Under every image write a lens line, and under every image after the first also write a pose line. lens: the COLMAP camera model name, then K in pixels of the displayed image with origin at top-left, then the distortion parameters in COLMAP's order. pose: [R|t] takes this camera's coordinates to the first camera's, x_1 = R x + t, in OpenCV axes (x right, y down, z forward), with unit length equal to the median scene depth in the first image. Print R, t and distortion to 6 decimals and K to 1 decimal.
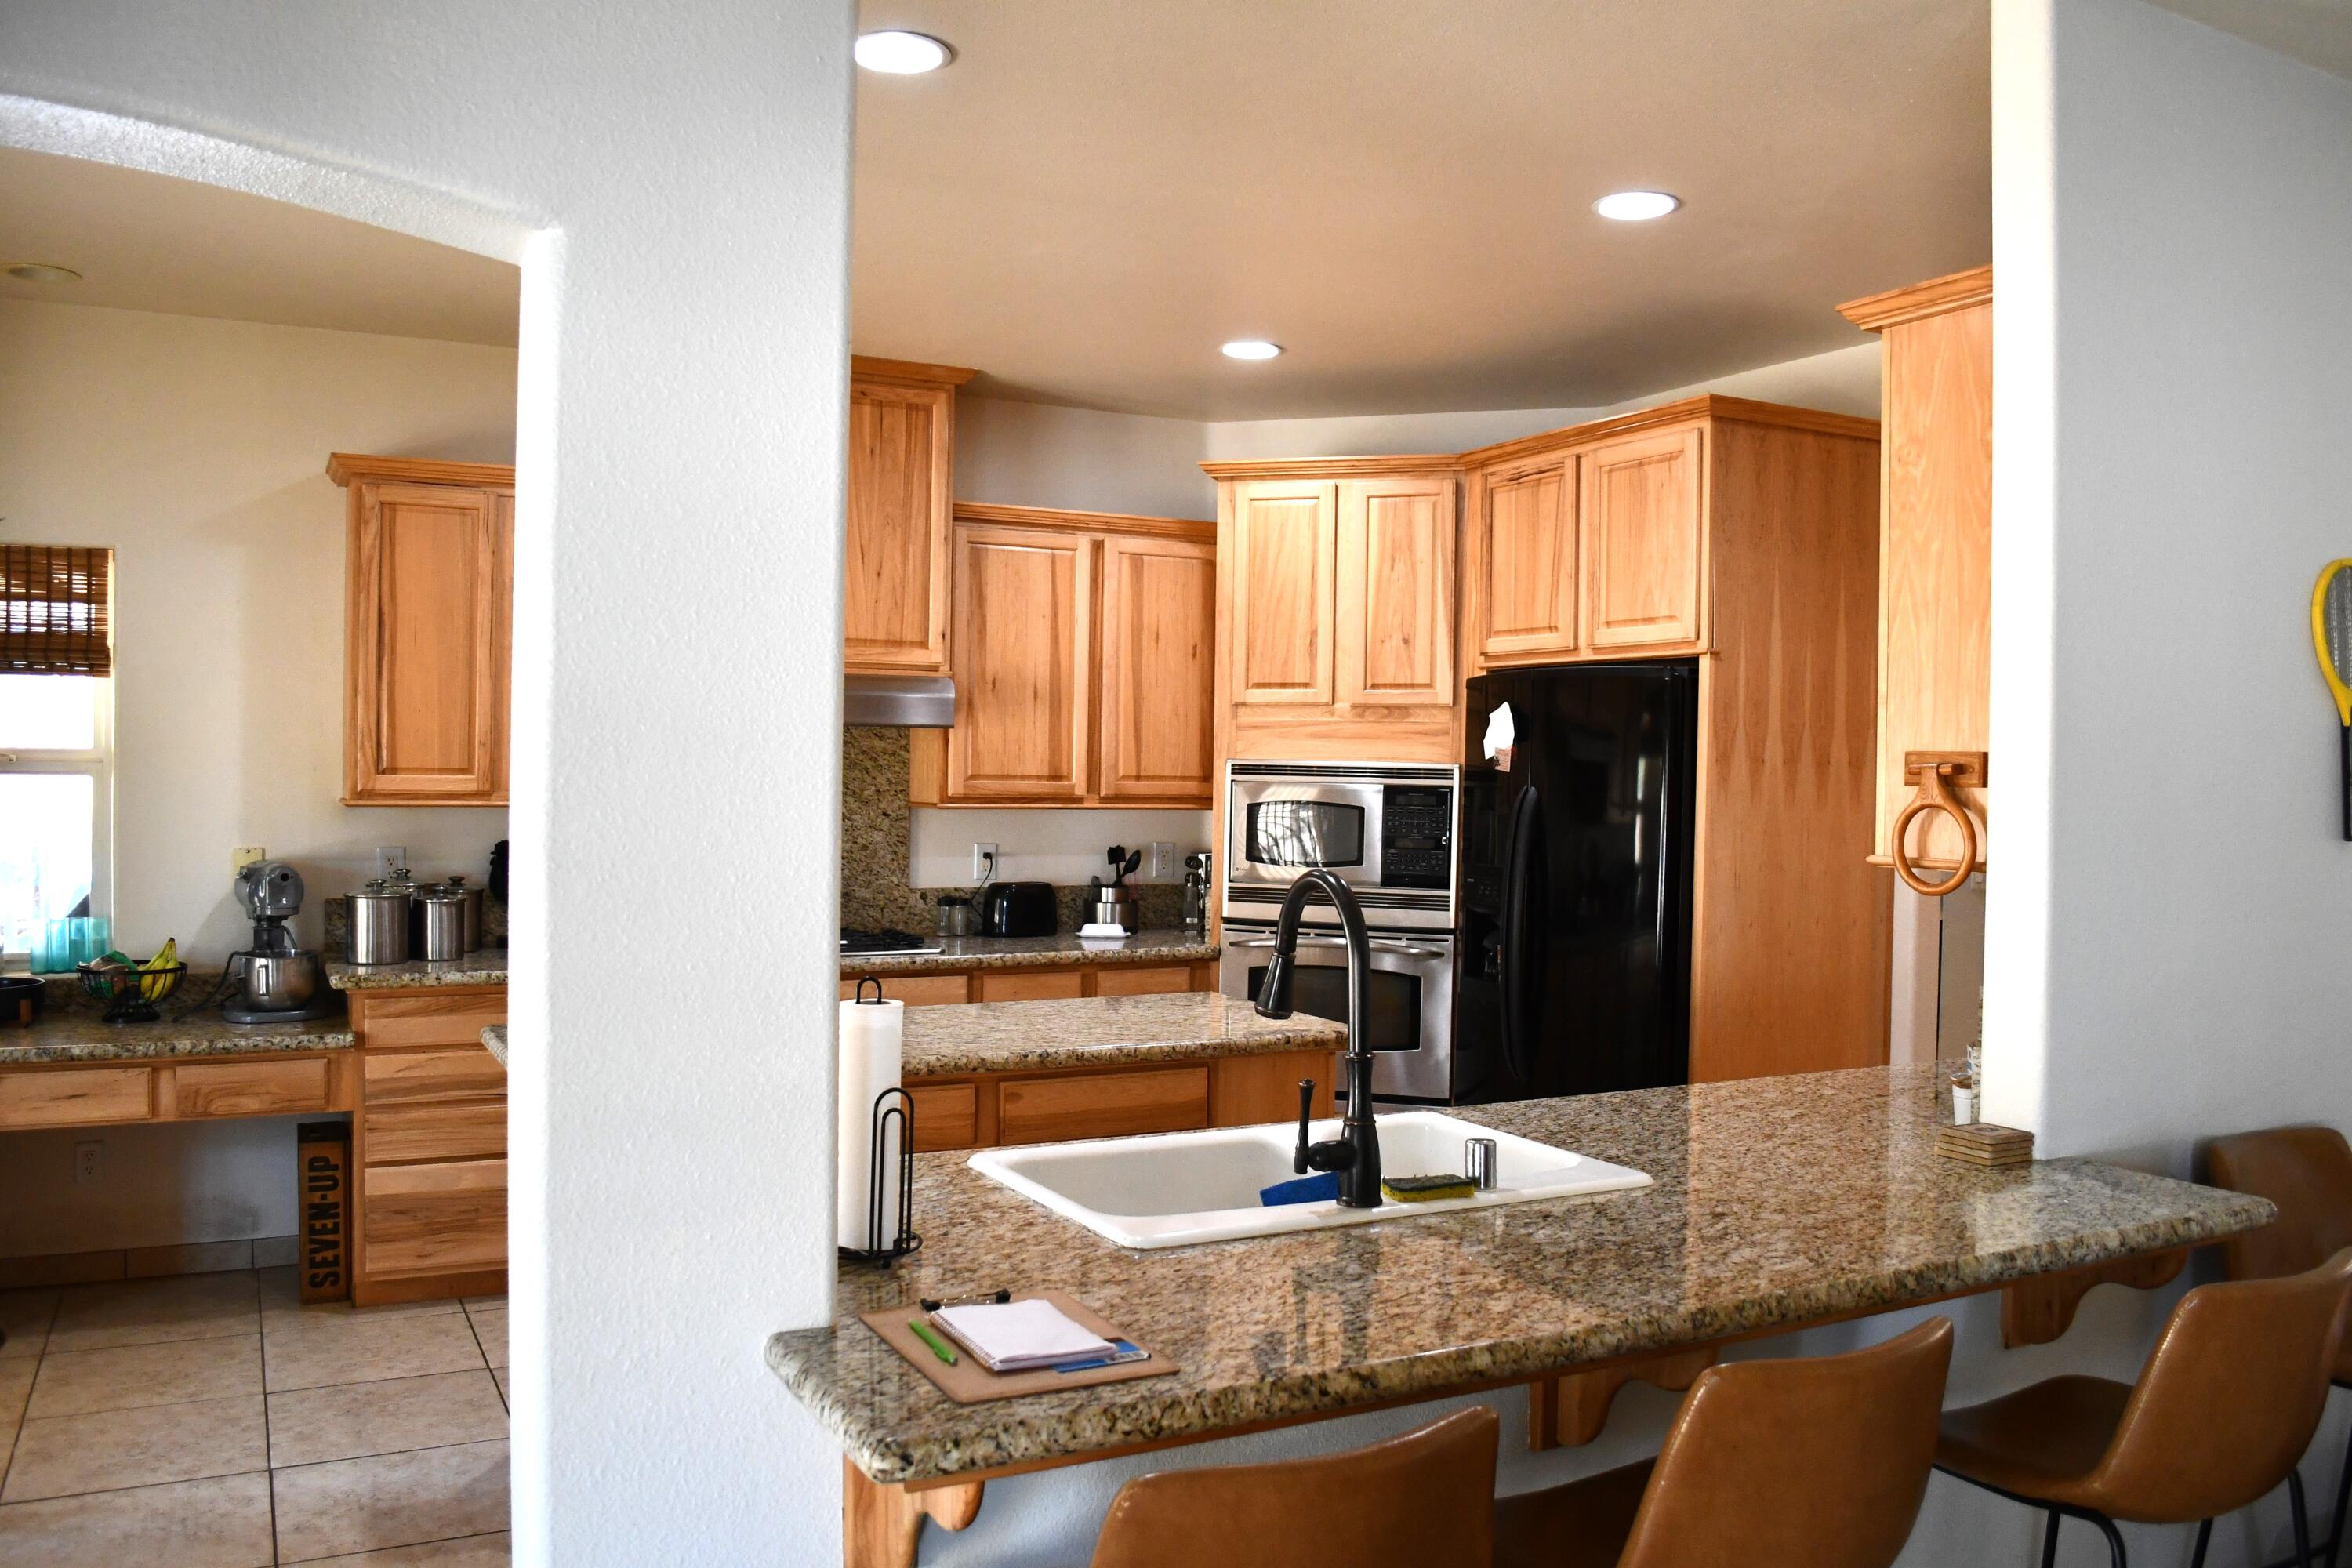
lens RADIAL K [[1842.2, 0, 1175.8], [0, 1842.2, 792.0], [0, 0, 1]] dist [-0.085764, 0.014995]
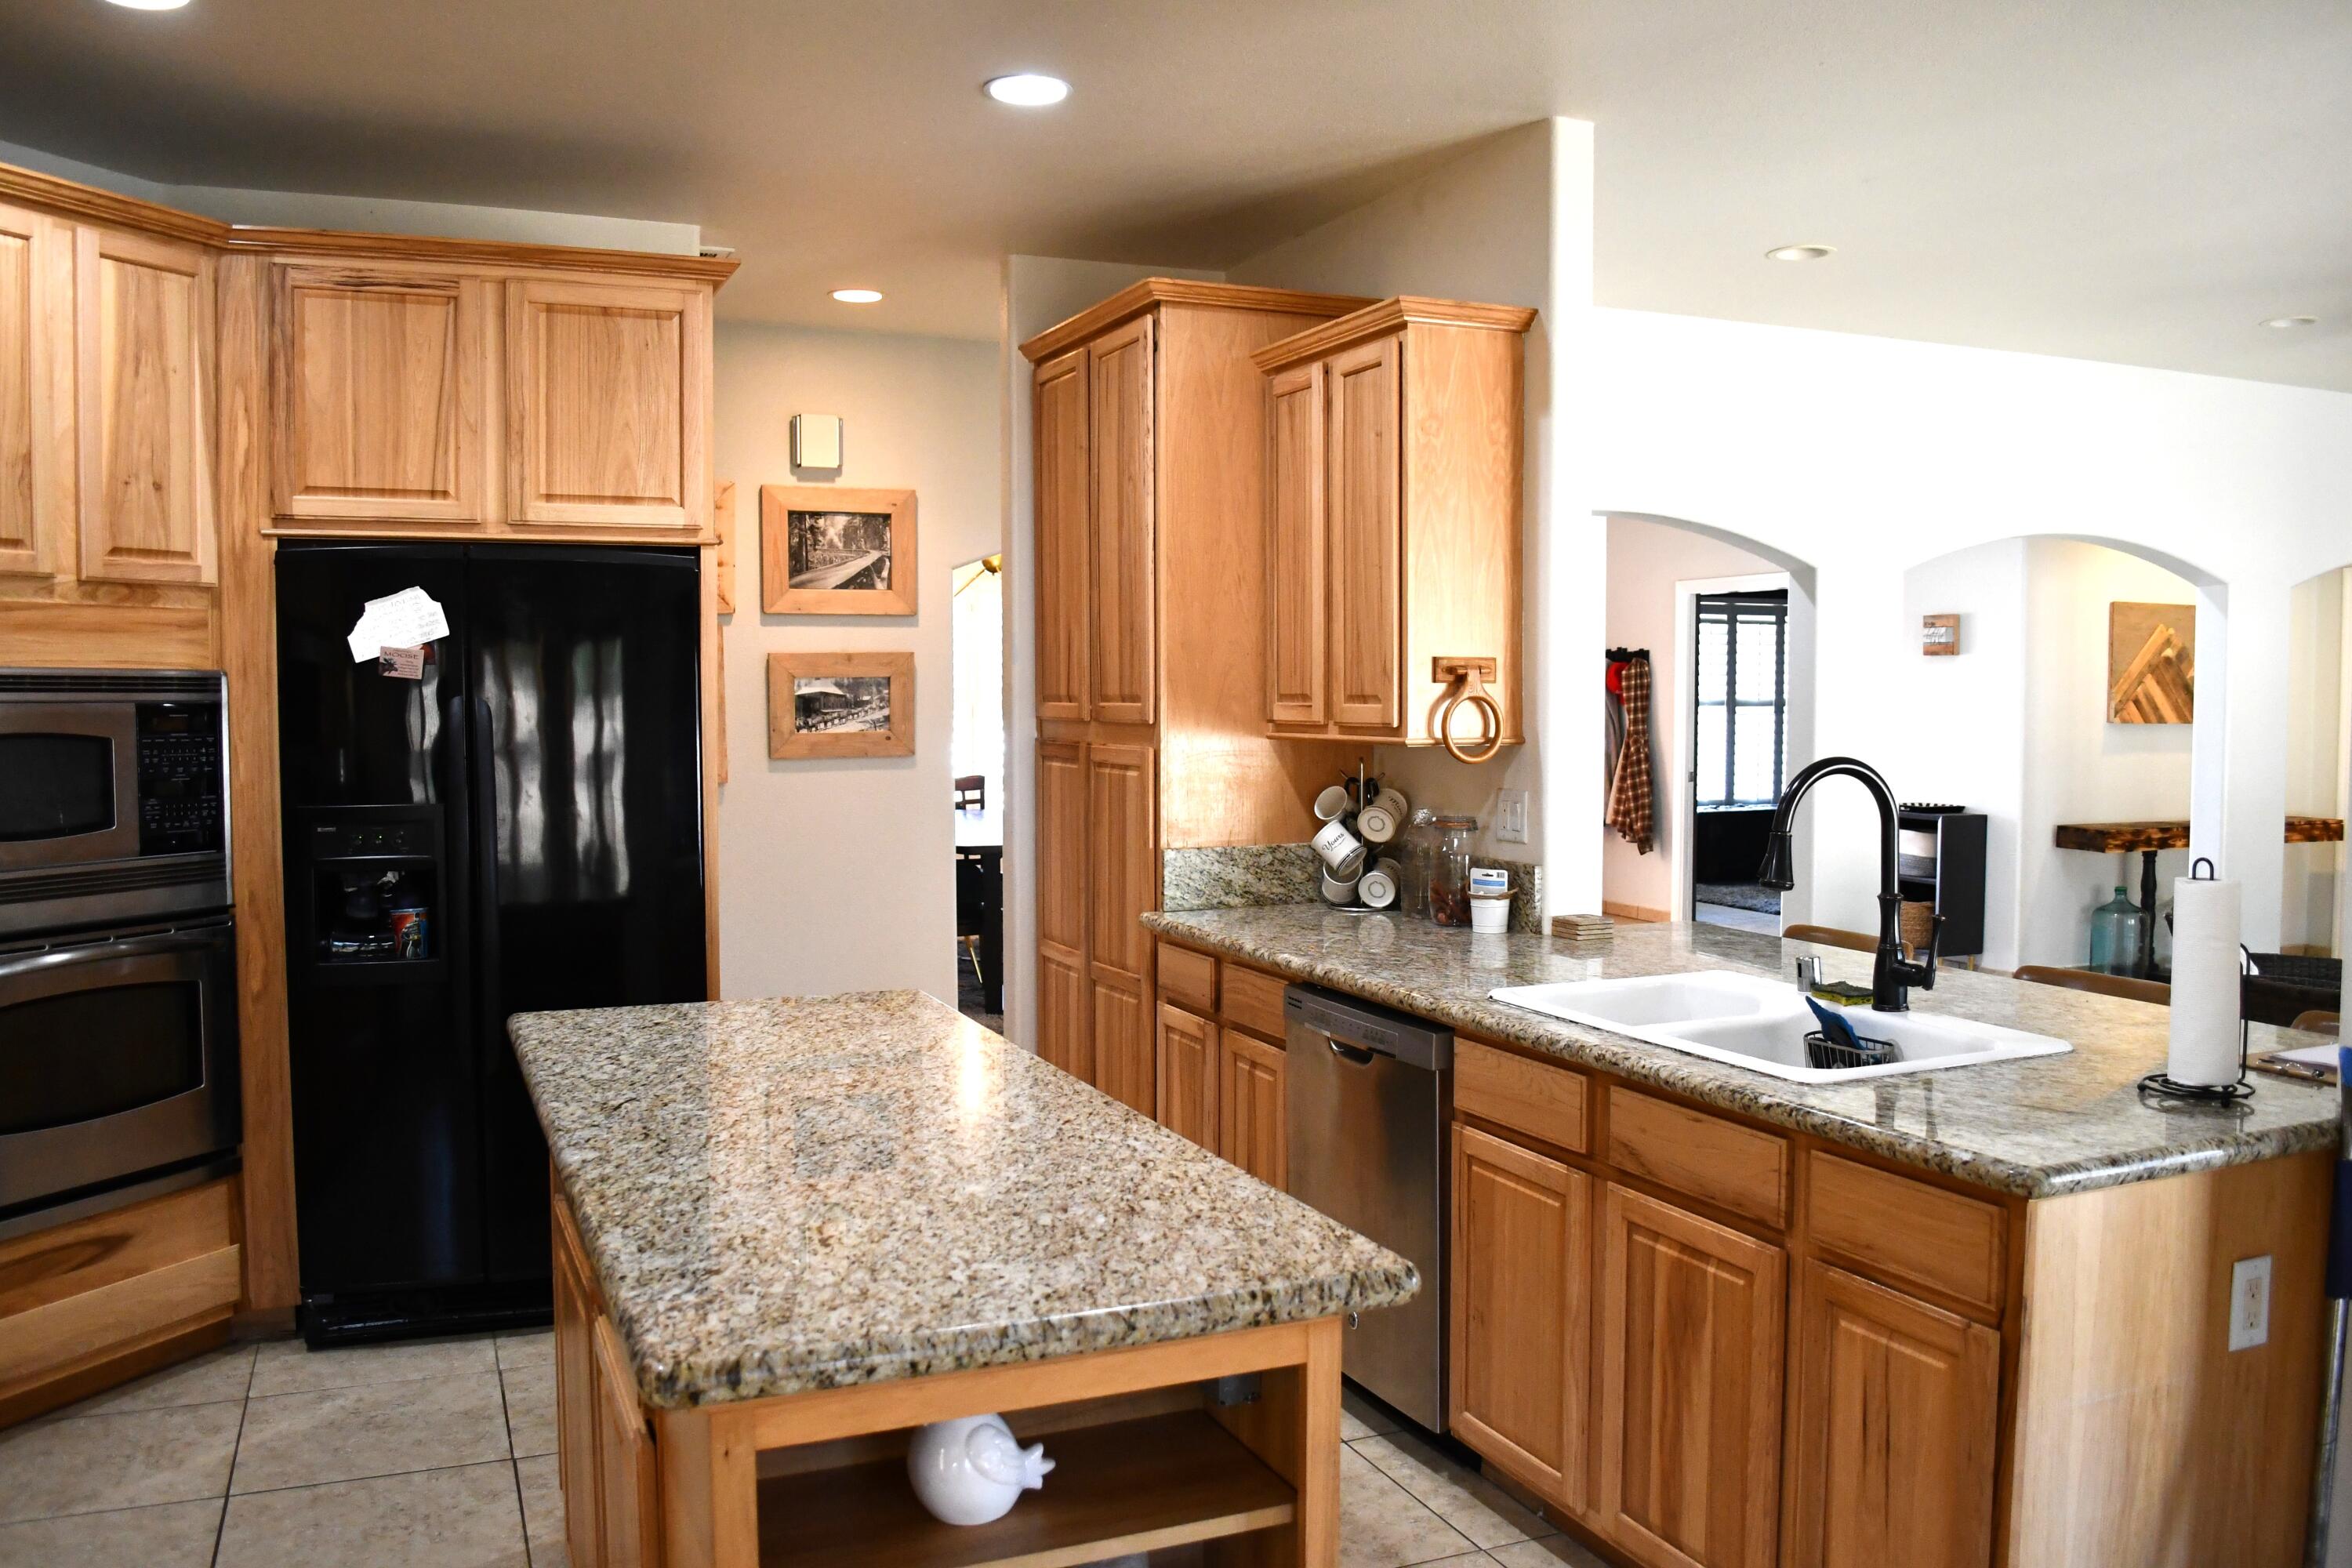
lens RADIAL K [[1842.2, 0, 1175.8], [0, 1842.2, 792.0], [0, 0, 1]] dist [-0.085764, 0.014995]
pose [[0.077658, -0.072421, 0.994346, -0.502436], [0.015697, 0.997323, 0.071412, -0.012044], [-0.996856, 0.010062, 0.078587, 0.582861]]
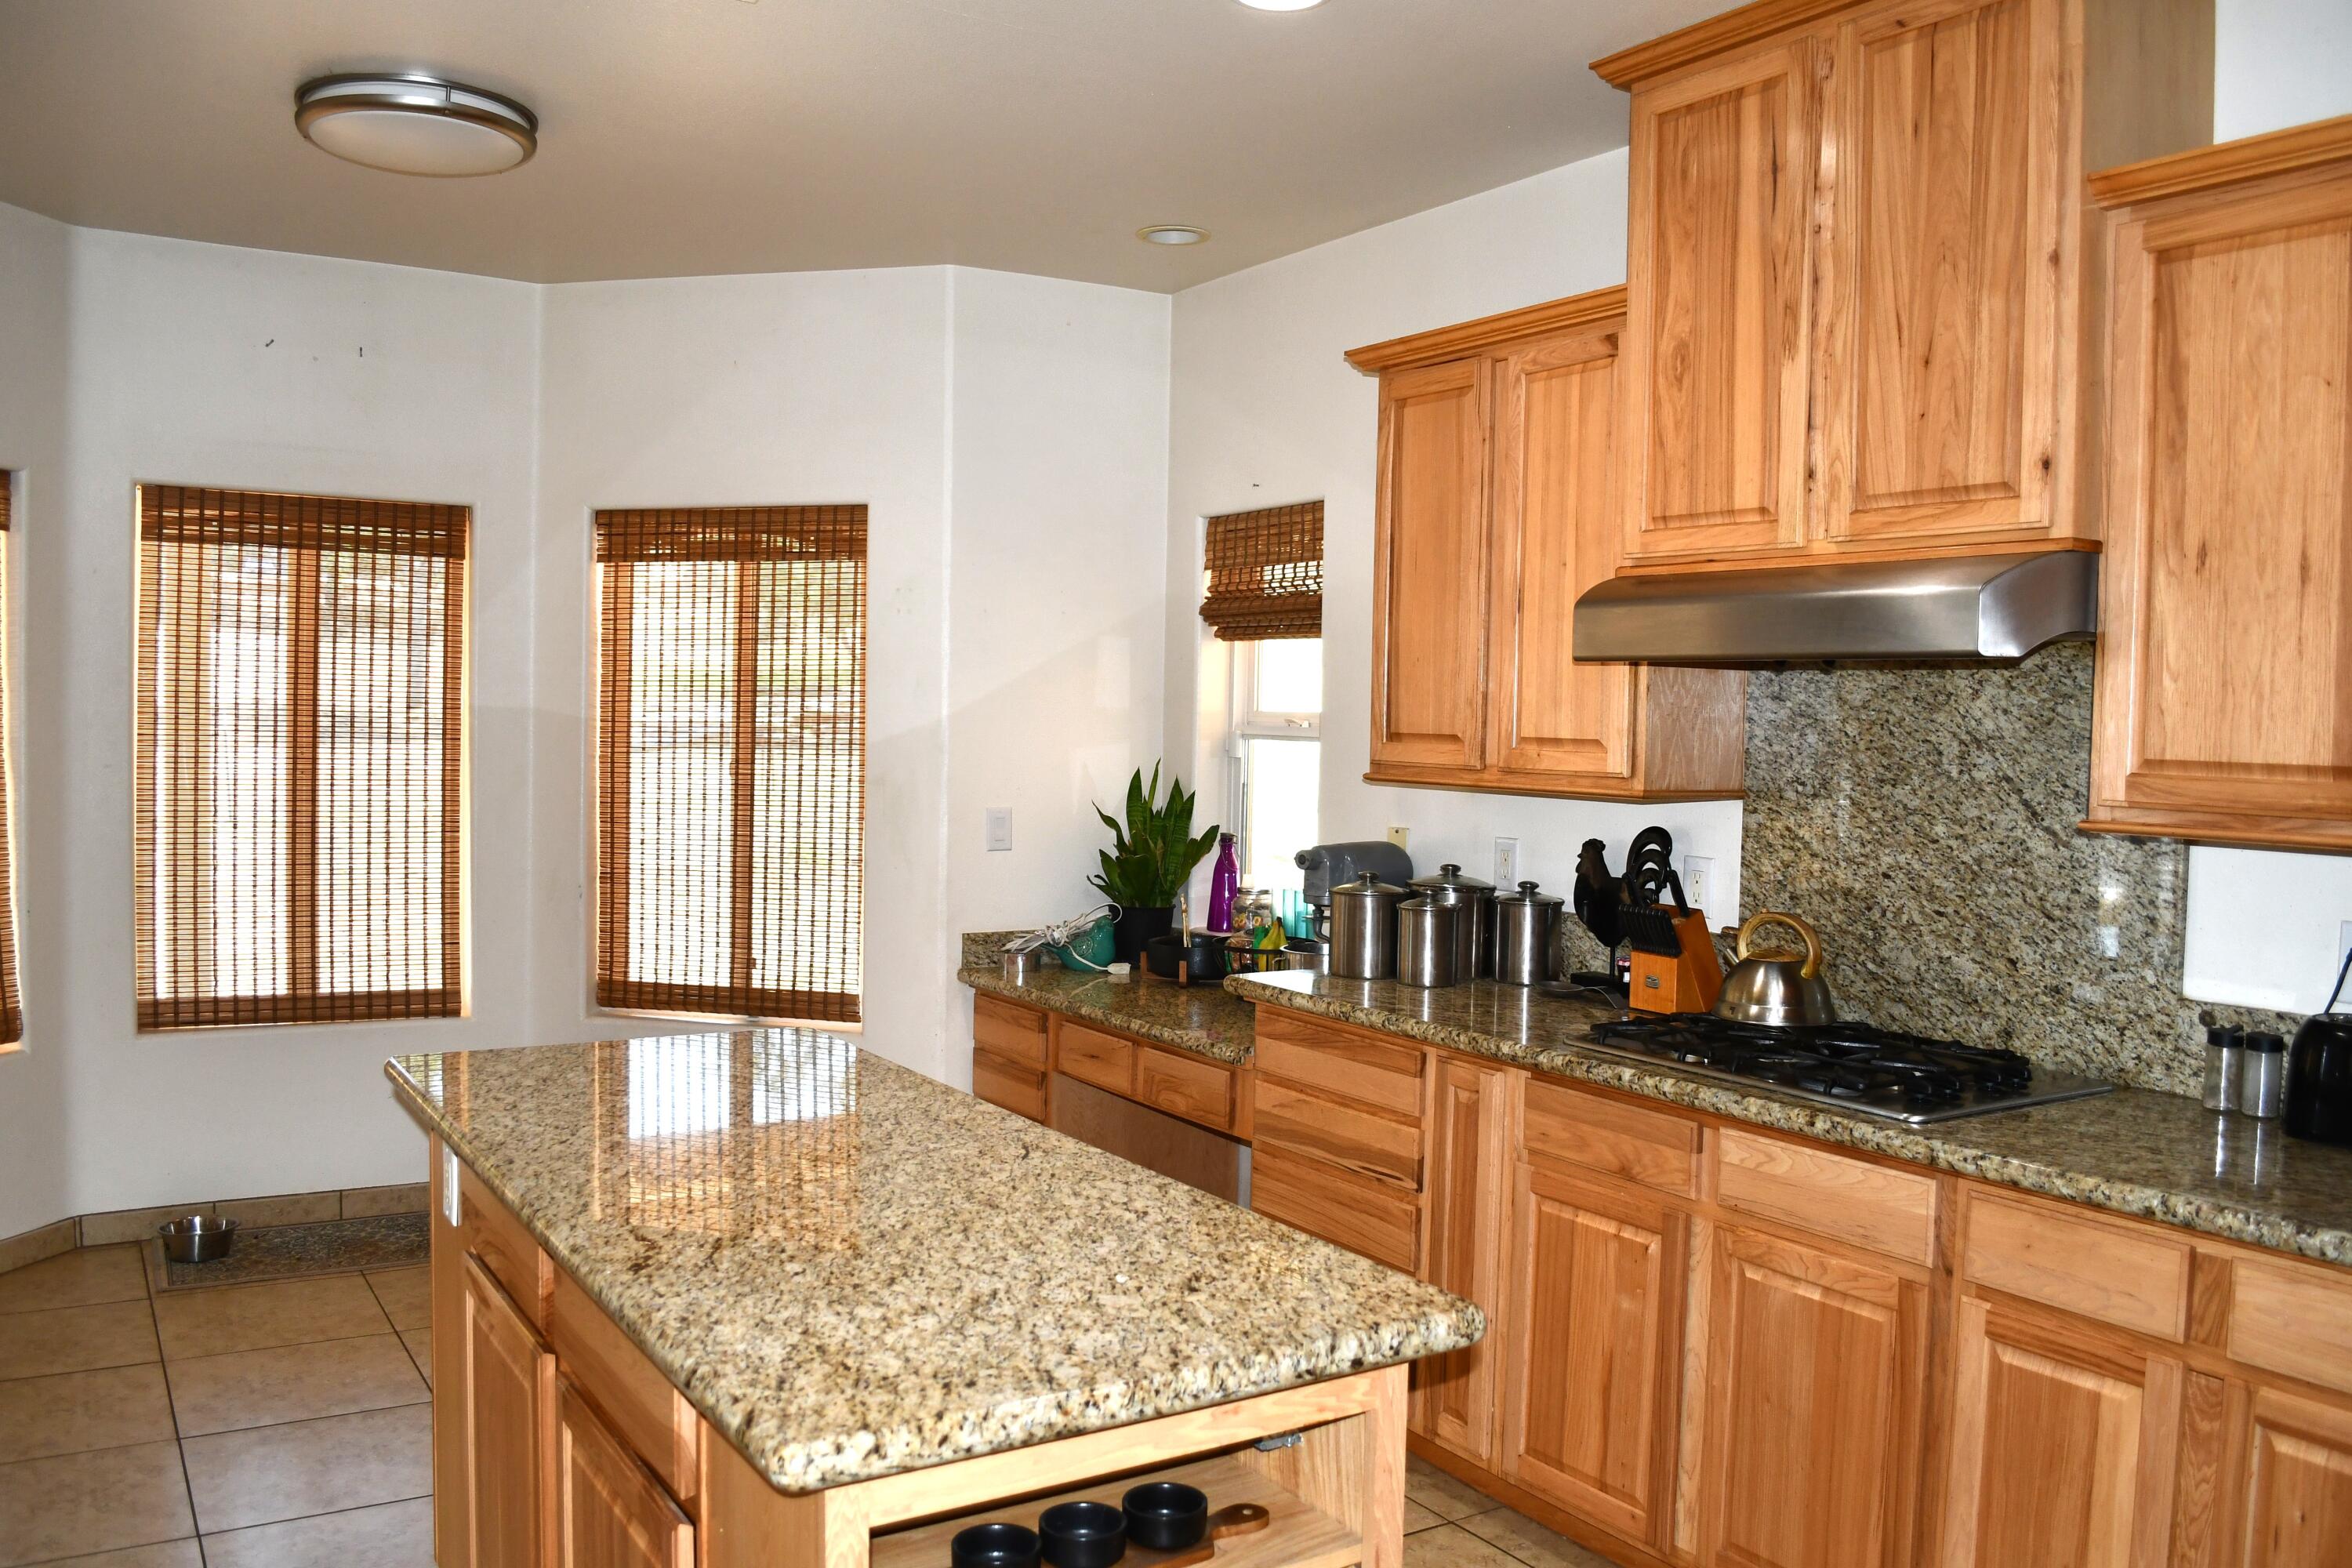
lens RADIAL K [[1842.2, 0, 1175.8], [0, 1842.2, 792.0], [0, 0, 1]] dist [-0.085764, 0.014995]
pose [[0.084693, 0.030070, -0.995953, 0.320450], [-0.034387, 0.999037, 0.027239, -0.005599], [0.995814, 0.031941, 0.085646, 0.742914]]
